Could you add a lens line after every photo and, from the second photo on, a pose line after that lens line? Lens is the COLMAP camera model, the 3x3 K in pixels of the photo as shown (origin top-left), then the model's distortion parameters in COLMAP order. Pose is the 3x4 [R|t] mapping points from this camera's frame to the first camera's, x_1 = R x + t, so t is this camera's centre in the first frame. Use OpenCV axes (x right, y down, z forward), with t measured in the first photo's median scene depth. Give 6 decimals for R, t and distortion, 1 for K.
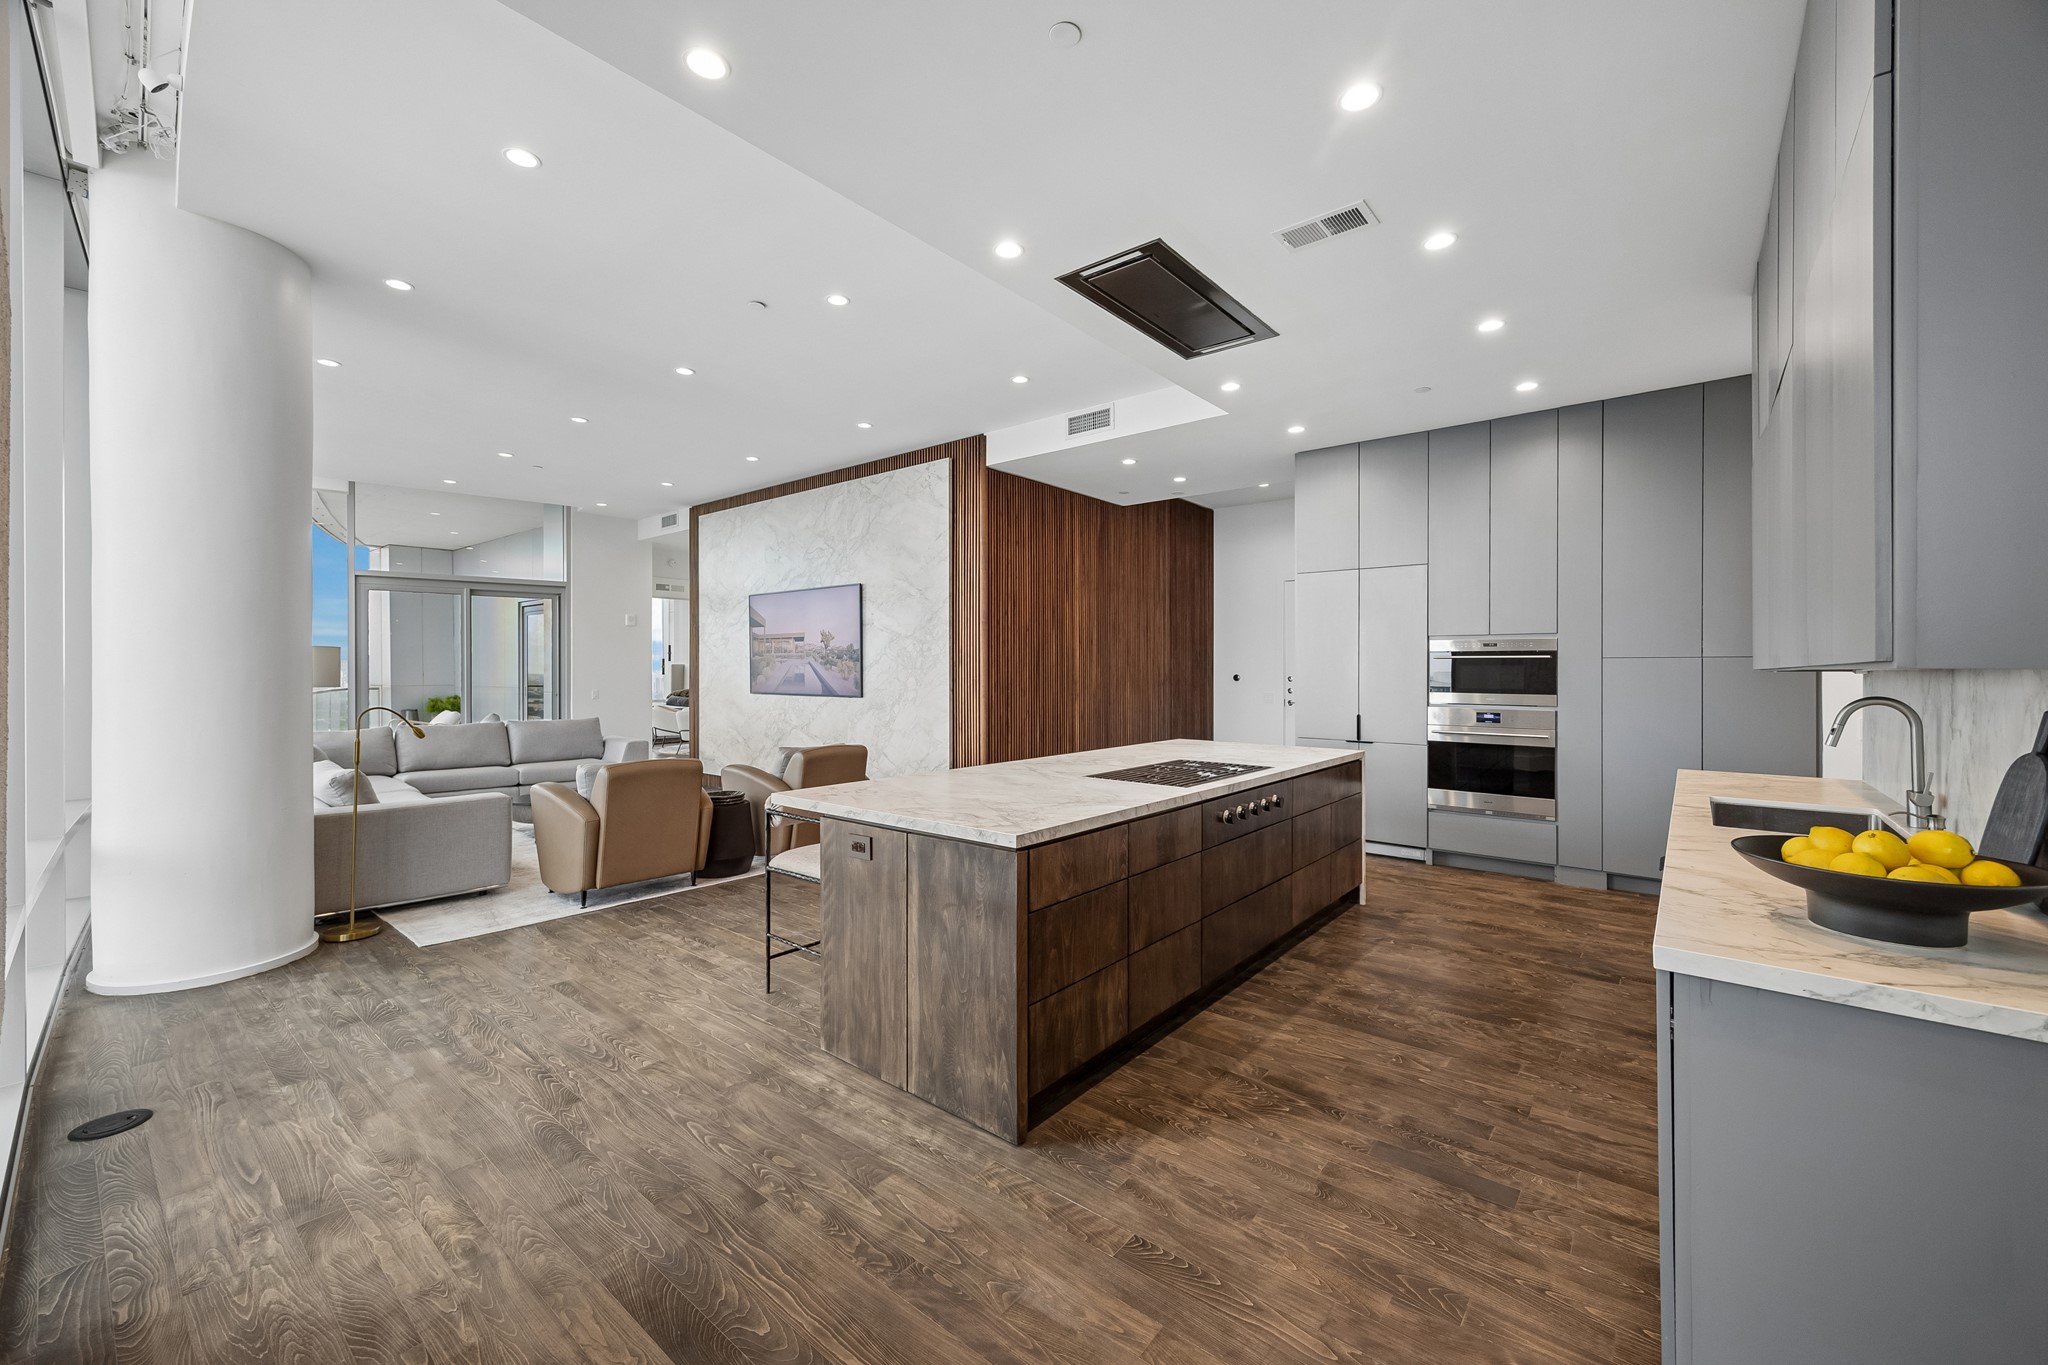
lens RADIAL K [[815.5, 0, 1014.1], [0, 815.5, 672.6], [0, 0, 1]] dist [0.011280, -0.000008]
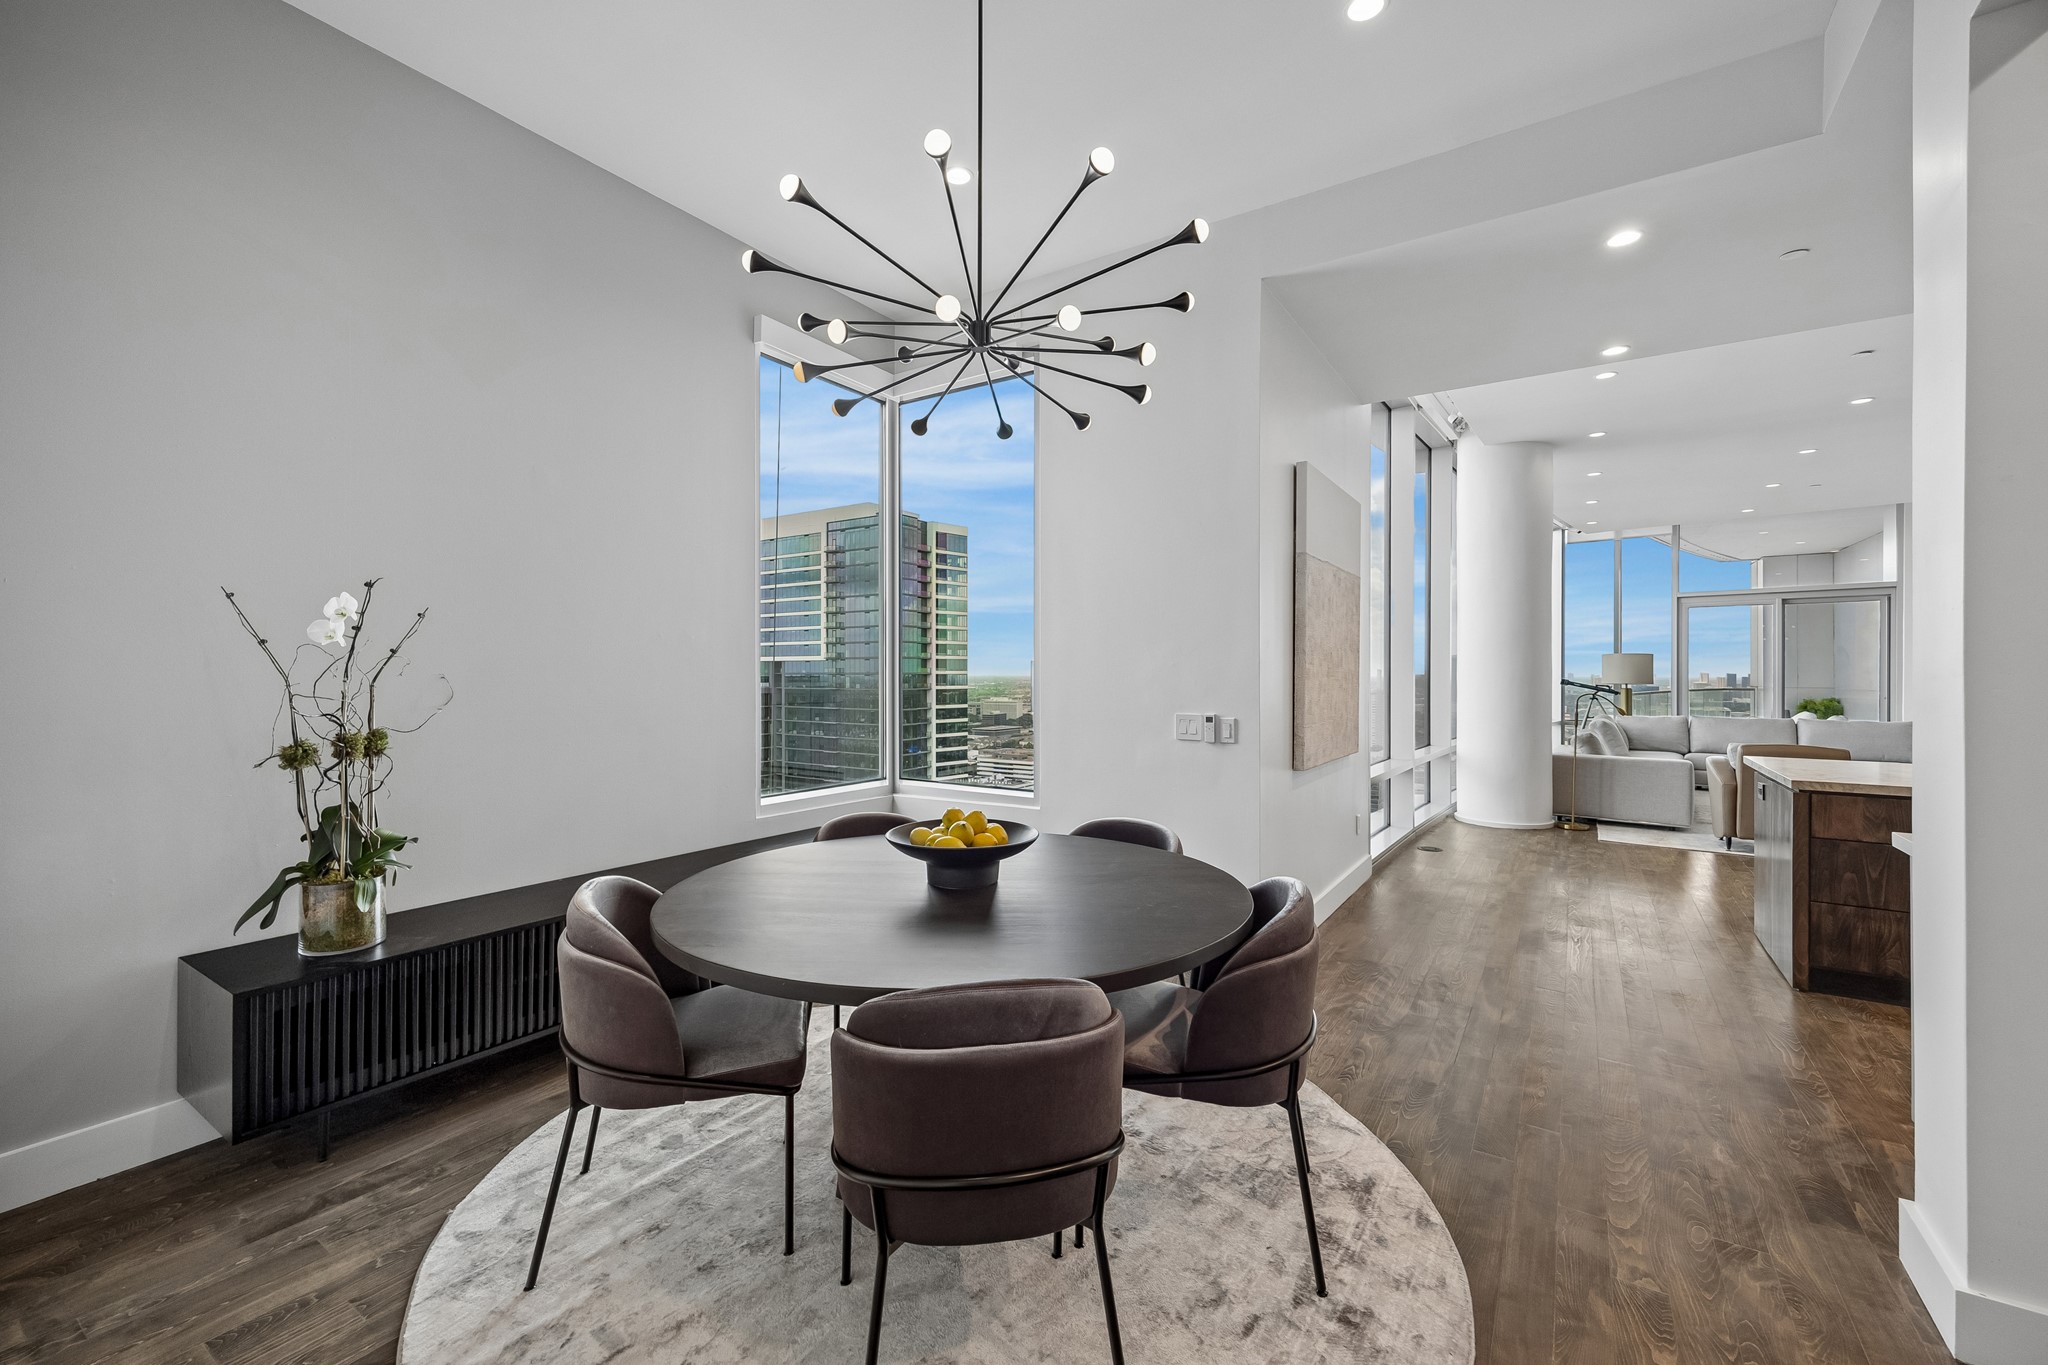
lens RADIAL K [[815.5, 0, 1014.1], [0, 815.5, 672.6], [0, 0, 1]] dist [0.011280, -0.000008]
pose [[0.096819, 0.000589, -0.995302, 1.005320], [-0.005047, 0.999987, 0.000101, 0.007445], [0.995289, 0.005014, 0.096821, -0.412724]]
